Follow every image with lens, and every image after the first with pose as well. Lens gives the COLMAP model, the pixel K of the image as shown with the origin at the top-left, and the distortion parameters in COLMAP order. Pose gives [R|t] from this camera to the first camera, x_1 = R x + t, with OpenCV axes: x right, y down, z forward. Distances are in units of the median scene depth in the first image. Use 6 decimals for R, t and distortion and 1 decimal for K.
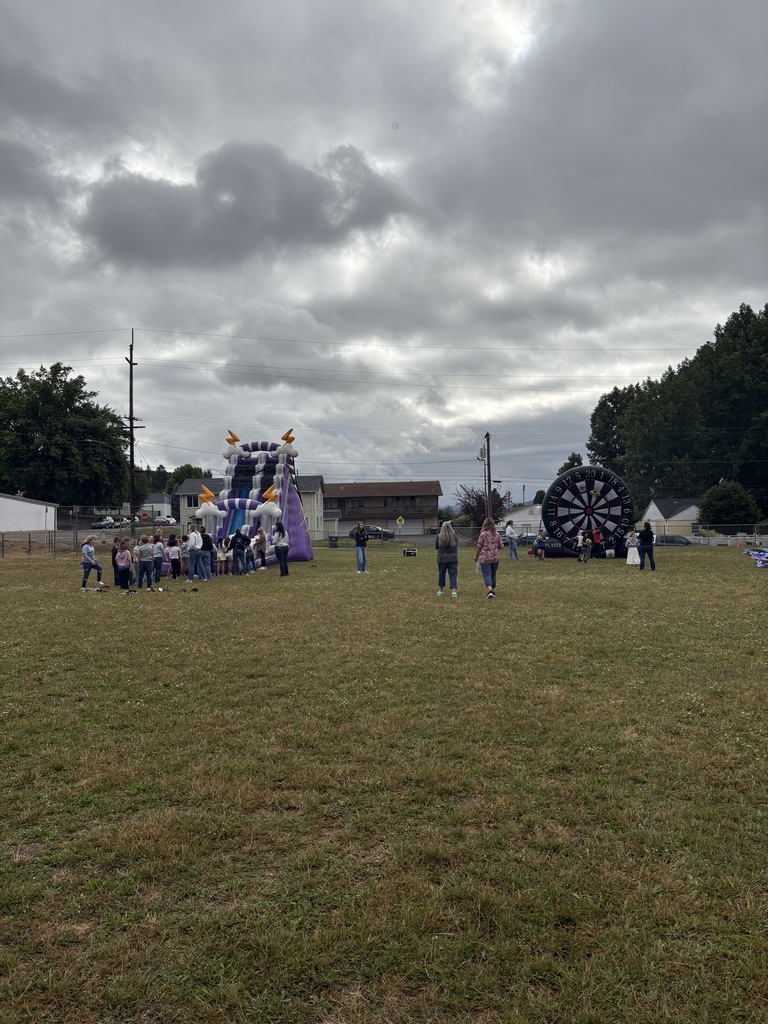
lens RADIAL K [[773.5, 0, 401.1], [0, 773.5, 507.2], [0, 0, 1]] dist [0.051391, -0.001263]
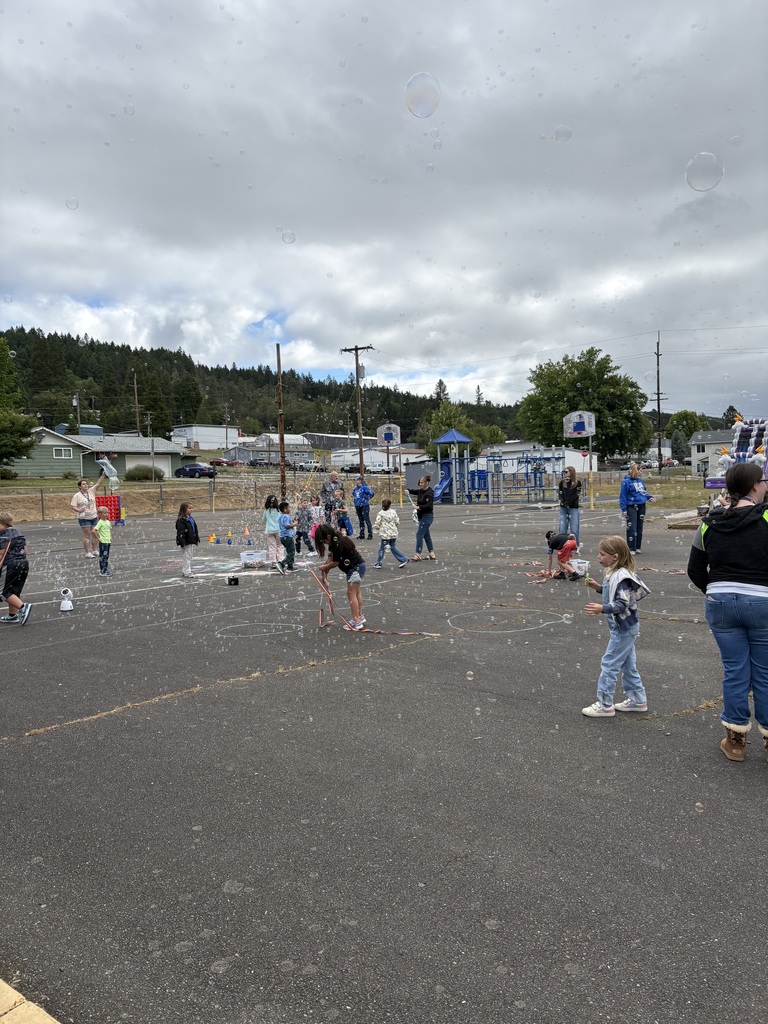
lens RADIAL K [[773.5, 0, 401.1], [0, 773.5, 507.2], [0, 0, 1]] dist [0.051391, -0.001263]
pose [[0.821328, 0.007791, -0.570404, 0.187887], [0.035464, 0.997275, 0.064687, -0.028145], [0.569354, -0.073358, 0.818813, -1.000450]]
